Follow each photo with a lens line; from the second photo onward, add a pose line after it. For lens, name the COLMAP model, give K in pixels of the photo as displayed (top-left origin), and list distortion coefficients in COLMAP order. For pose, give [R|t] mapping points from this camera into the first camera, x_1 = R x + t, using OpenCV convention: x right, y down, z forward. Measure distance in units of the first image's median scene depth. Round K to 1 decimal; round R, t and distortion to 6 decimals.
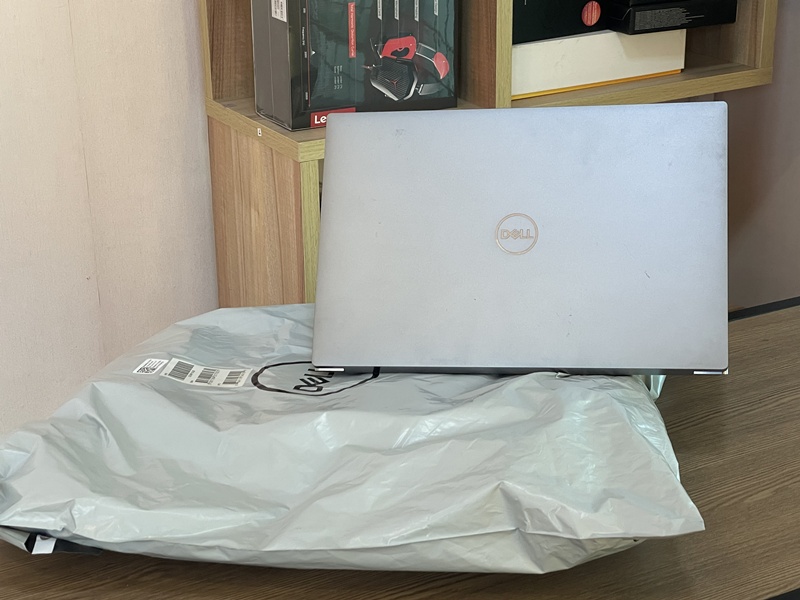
lens RADIAL K [[1517.3, 0, 400.5], [0, 1517.3, 299.8], [0, 0, 1]] dist [0.085437, 0.000000]
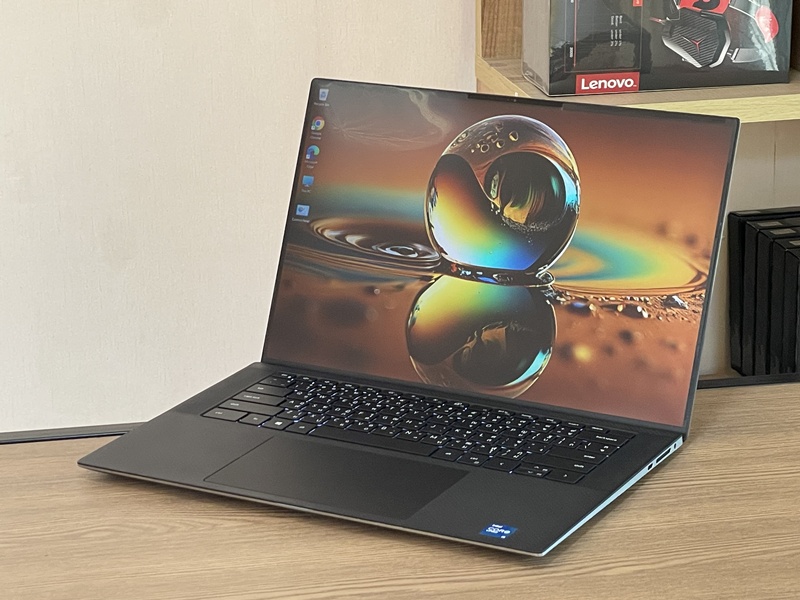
lens RADIAL K [[2222.8, 0, 382.6], [0, 2222.8, 317.5], [0, 0, 1]] dist [0.082188, 0.000000]
pose [[0.947233, 0.093044, -0.306745, 0.195063], [-0.108519, 0.993521, -0.033747, 0.045181], [0.301618, 0.065254, 0.951193, -0.087264]]
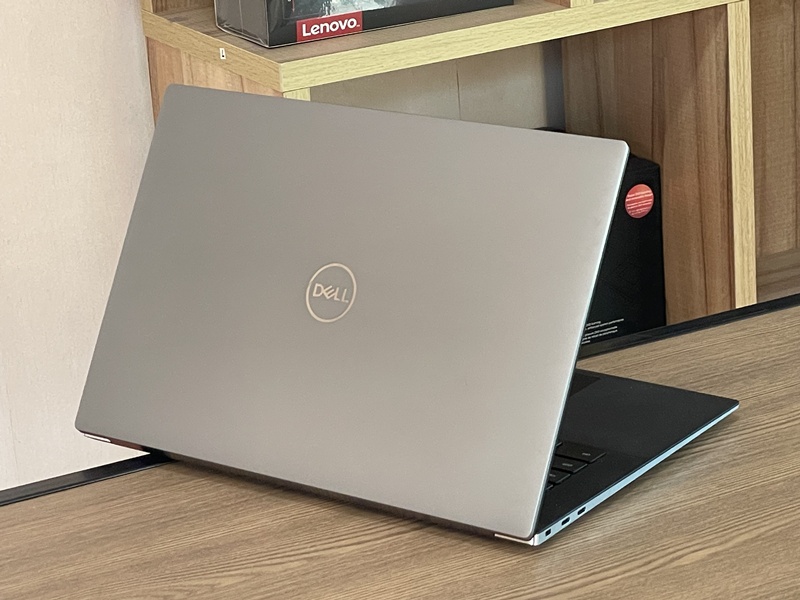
lens RADIAL K [[2521.5, 0, 396.7], [0, 2521.5, 298.6], [0, 0, 1]] dist [0.035715, 0.000000]
pose [[0.998420, -0.044375, -0.034472, 0.018236], [0.043123, 0.998412, -0.036241, 0.041694], [0.036025, 0.034697, 0.998748, -0.113886]]
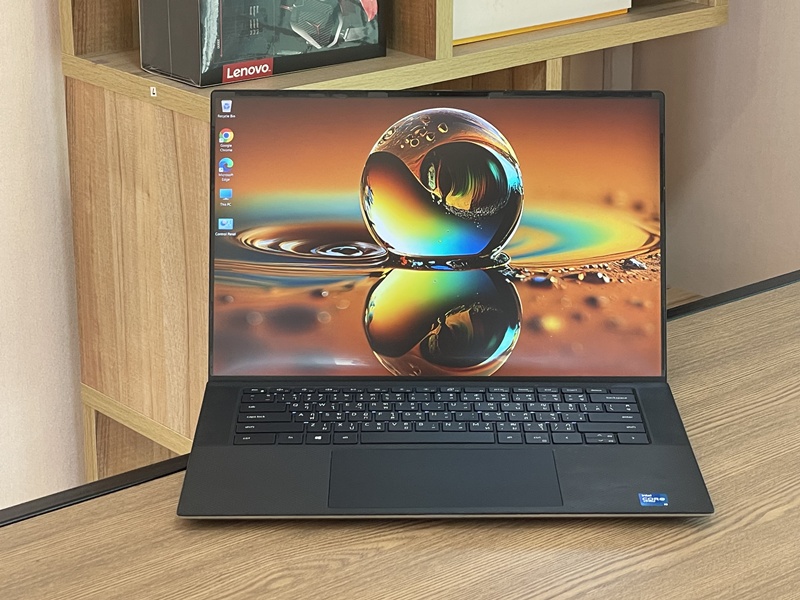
lens RADIAL K [[1984.2, 0, 405.0], [0, 1984.2, 301.1], [0, 0, 1]] dist [0.100237, 0.000000]
pose [[0.982207, -0.047165, 0.181781, -0.153908], [0.052422, 0.998331, -0.024220, 0.030941], [-0.180335, 0.033319, 0.983041, -0.046709]]
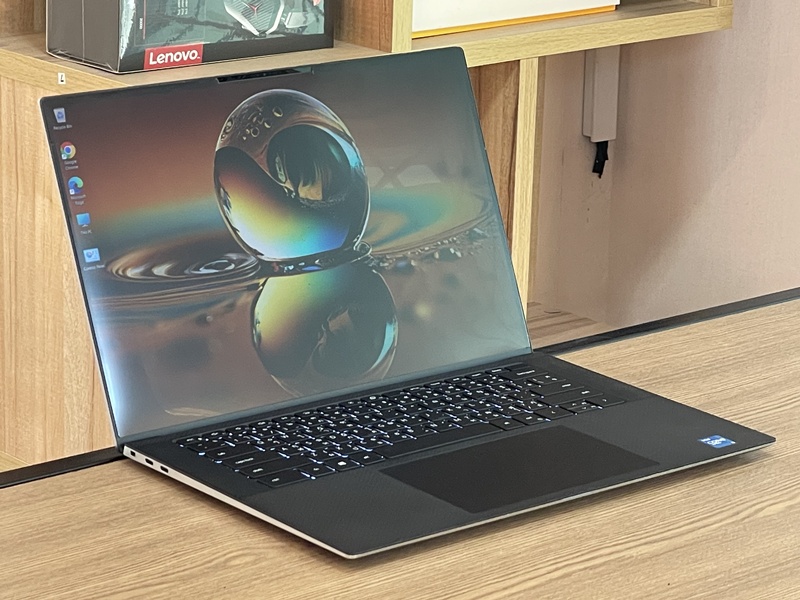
lens RADIAL K [[2646.5, 0, 398.0], [0, 2646.5, 299.1], [0, 0, 1]] dist [0.095376, 0.000000]
pose [[0.975736, -0.016146, 0.218355, -0.201393], [0.034132, 0.996302, -0.078851, 0.084763], [-0.216275, 0.084391, 0.972679, -0.175831]]
